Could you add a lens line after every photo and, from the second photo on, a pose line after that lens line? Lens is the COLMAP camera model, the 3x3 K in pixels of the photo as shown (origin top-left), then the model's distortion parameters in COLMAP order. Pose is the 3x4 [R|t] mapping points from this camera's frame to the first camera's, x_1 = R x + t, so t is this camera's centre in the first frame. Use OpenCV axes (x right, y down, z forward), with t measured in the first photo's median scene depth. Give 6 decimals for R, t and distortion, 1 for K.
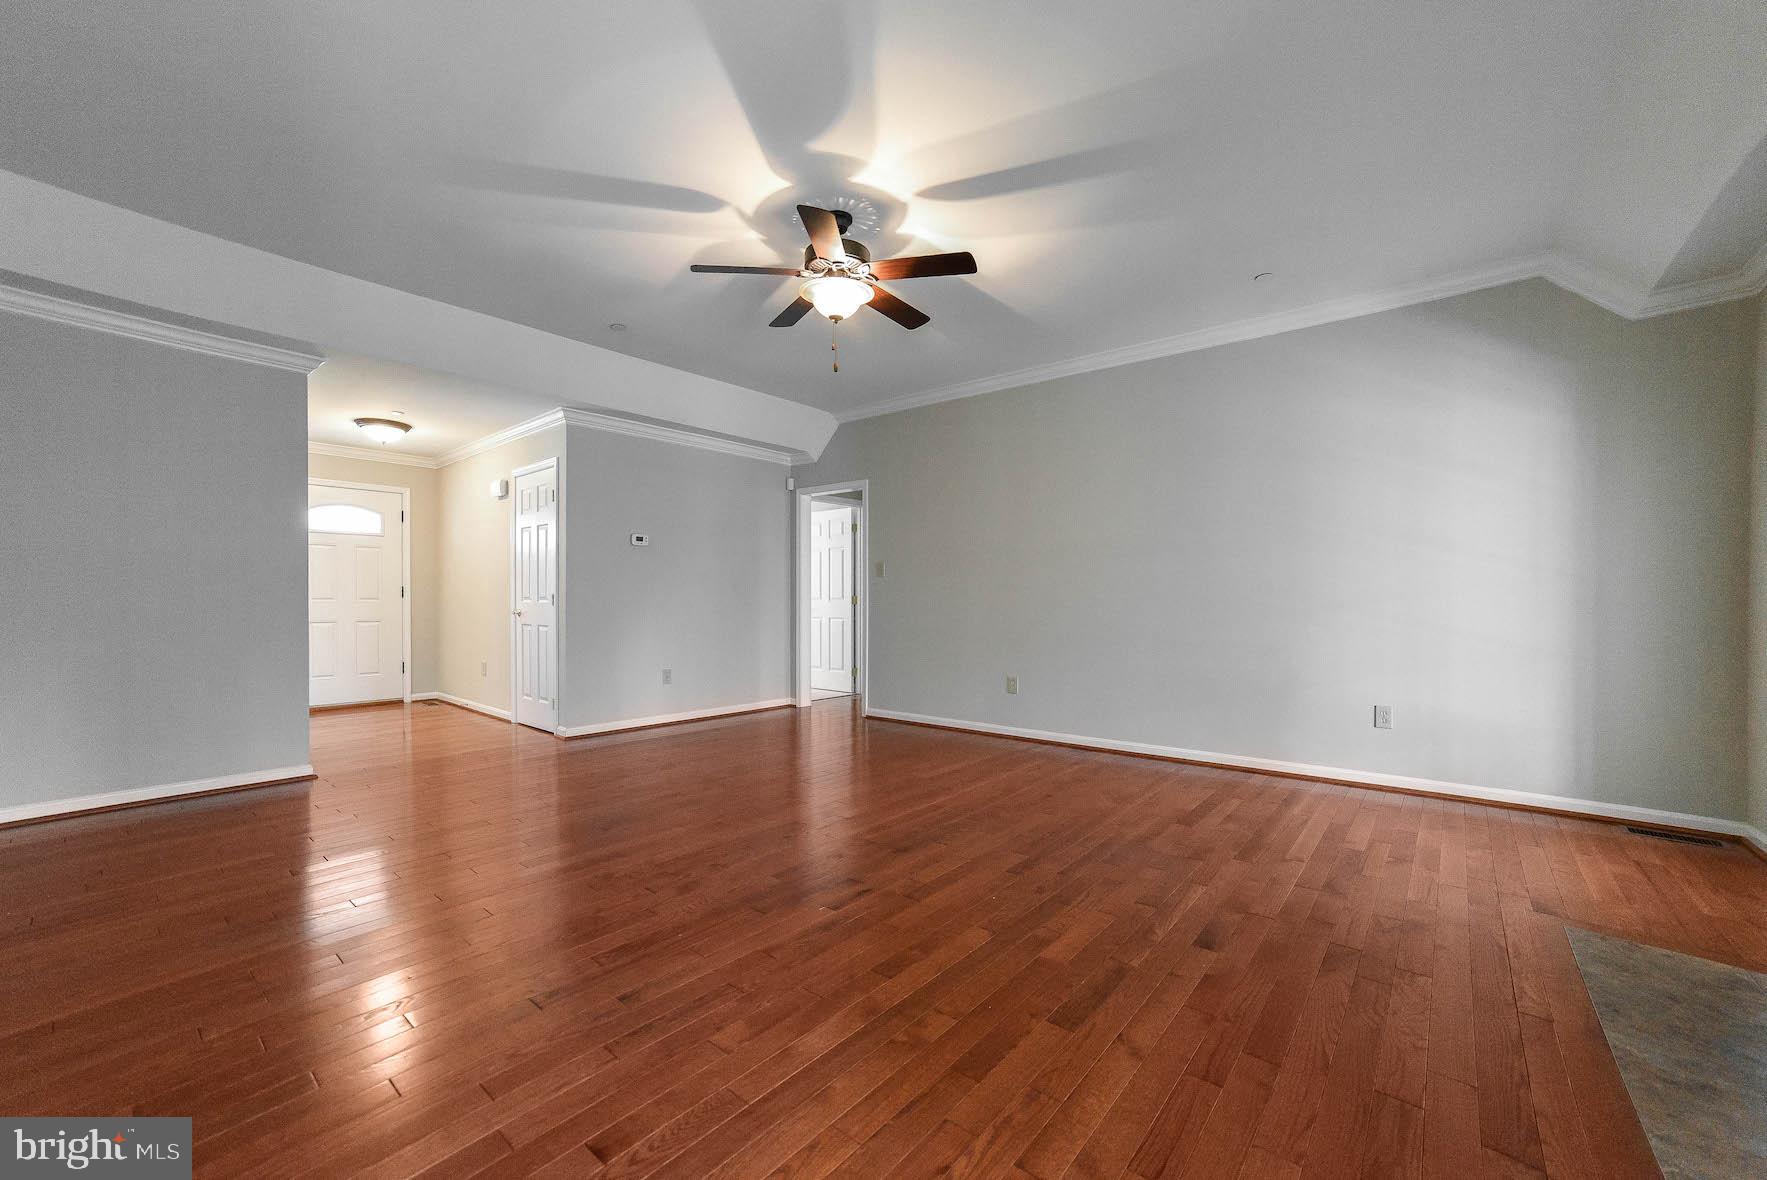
lens RADIAL K [[704.4, 0, 885.9], [0, 704.4, 603.7], [0, 0, 1]] dist [-0.078806, 0.039055]
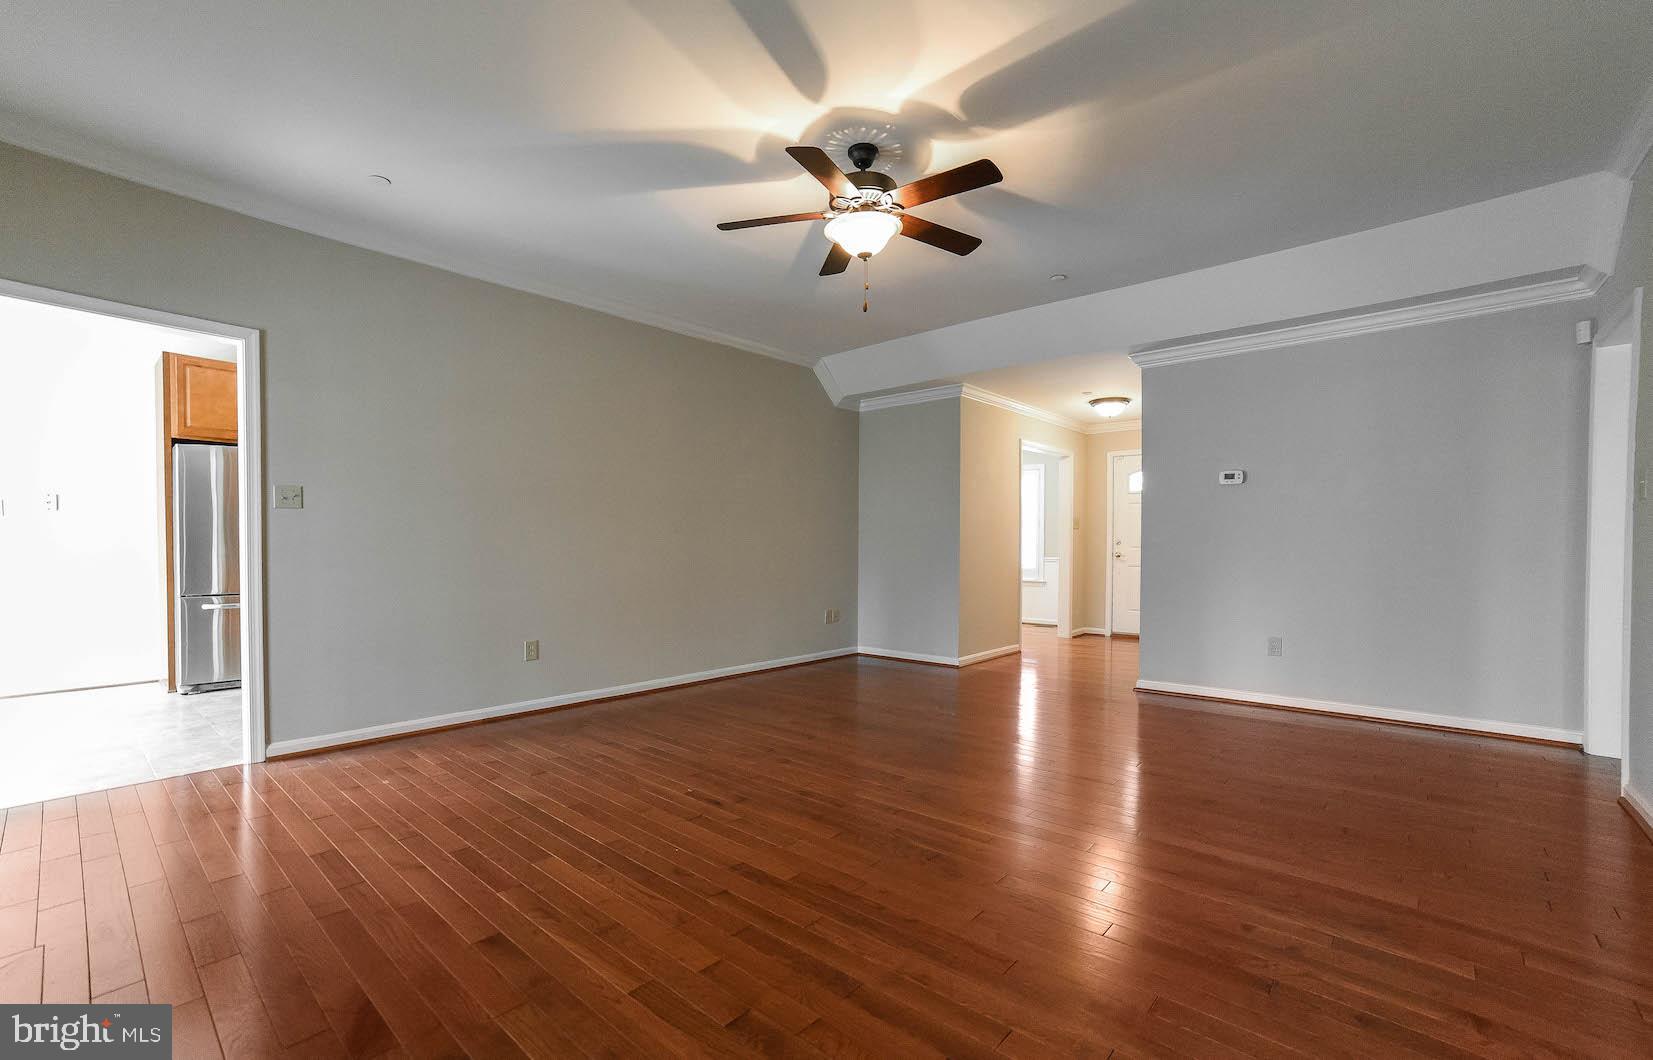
lens RADIAL K [[693.8, 0, 823.3], [0, 693.8, 559.5], [0, 0, 1]] dist [-0.033723, -0.000014]
pose [[-0.031367, 0.021012, -0.999287, 0.646384], [-0.004949, 0.999763, 0.021178, -0.010286], [0.999496, 0.005610, -0.031255, 0.707779]]
